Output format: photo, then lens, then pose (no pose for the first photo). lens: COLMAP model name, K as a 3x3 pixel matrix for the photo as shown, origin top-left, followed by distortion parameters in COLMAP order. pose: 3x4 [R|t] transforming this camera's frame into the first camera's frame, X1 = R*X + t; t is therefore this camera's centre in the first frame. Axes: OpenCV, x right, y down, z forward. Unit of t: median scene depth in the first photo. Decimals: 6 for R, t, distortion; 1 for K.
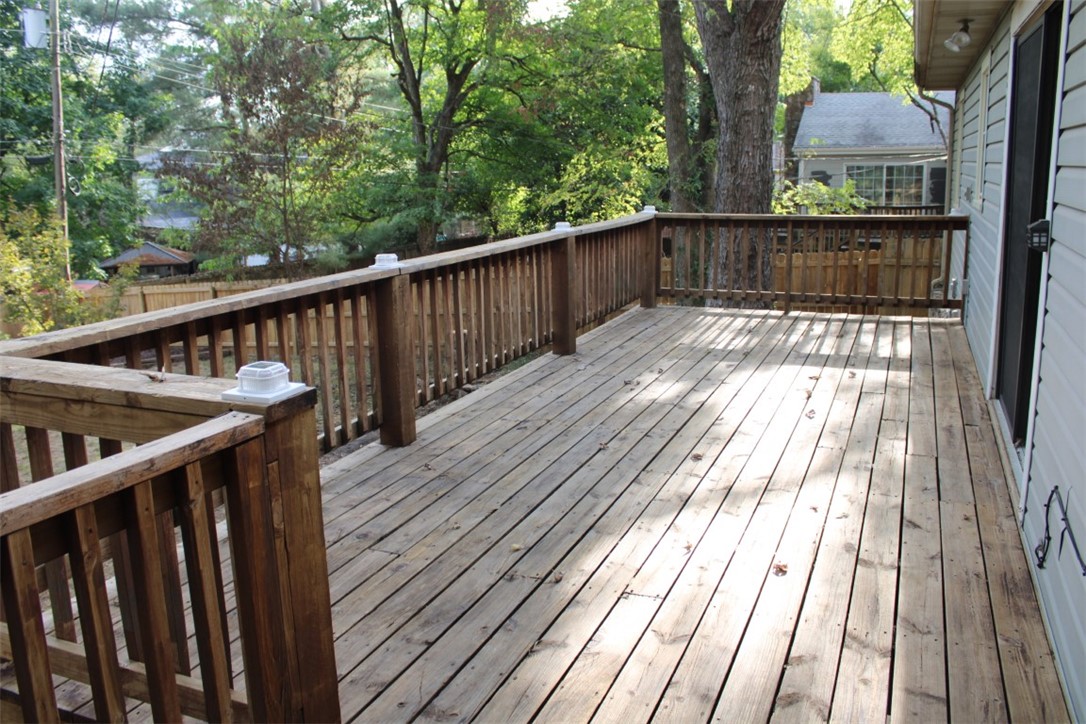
lens RADIAL K [[890.7, 0, 530.6], [0, 890.7, 353.1], [0, 0, 1]] dist [-0.154361, 0.131533]
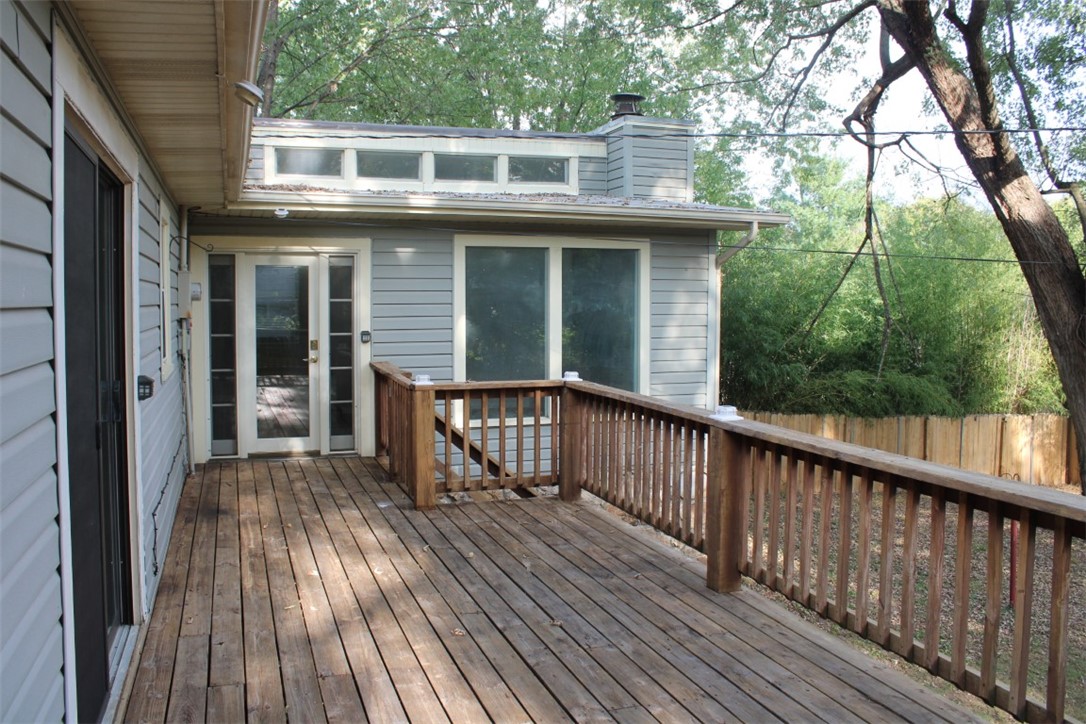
lens RADIAL K [[890.7, 0, 530.6], [0, 890.7, 353.1], [0, 0, 1]] dist [-0.154361, 0.131533]
pose [[-0.738705, 0.054220, -0.671844, 0.773862], [-0.130652, 0.966336, 0.221641, -0.406249], [0.661245, 0.251505, -0.706753, 1.696485]]
